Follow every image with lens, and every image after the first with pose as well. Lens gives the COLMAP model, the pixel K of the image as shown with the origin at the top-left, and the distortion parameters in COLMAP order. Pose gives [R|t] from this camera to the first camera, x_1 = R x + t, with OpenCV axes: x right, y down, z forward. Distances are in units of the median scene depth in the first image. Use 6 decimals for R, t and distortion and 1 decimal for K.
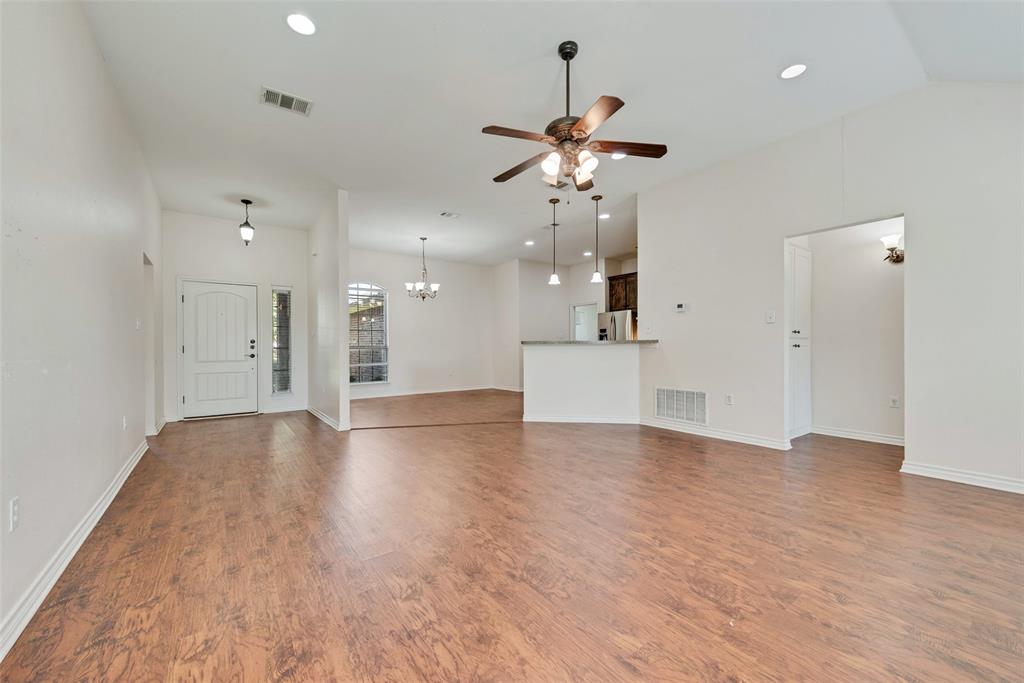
lens RADIAL K [[402.0, 0, 508.9], [0, 402.0, 345.8], [0, 0, 1]] dist [0.006225, -0.000109]
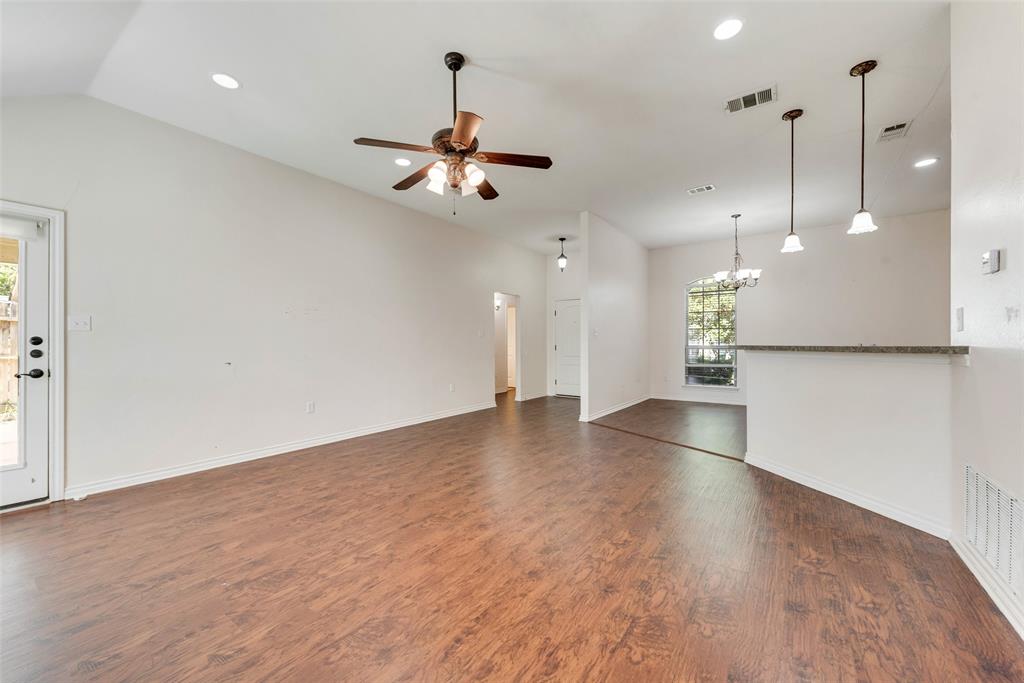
lens RADIAL K [[402.0, 0, 510.3], [0, 402.0, 342.6], [0, 0, 1]] dist [0.006225, -0.000109]
pose [[0.321172, 0.005542, -0.947005, 1.461179], [0.001862, 0.999977, 0.006484, -0.054609], [0.947019, -0.003846, 0.321154, 1.037495]]
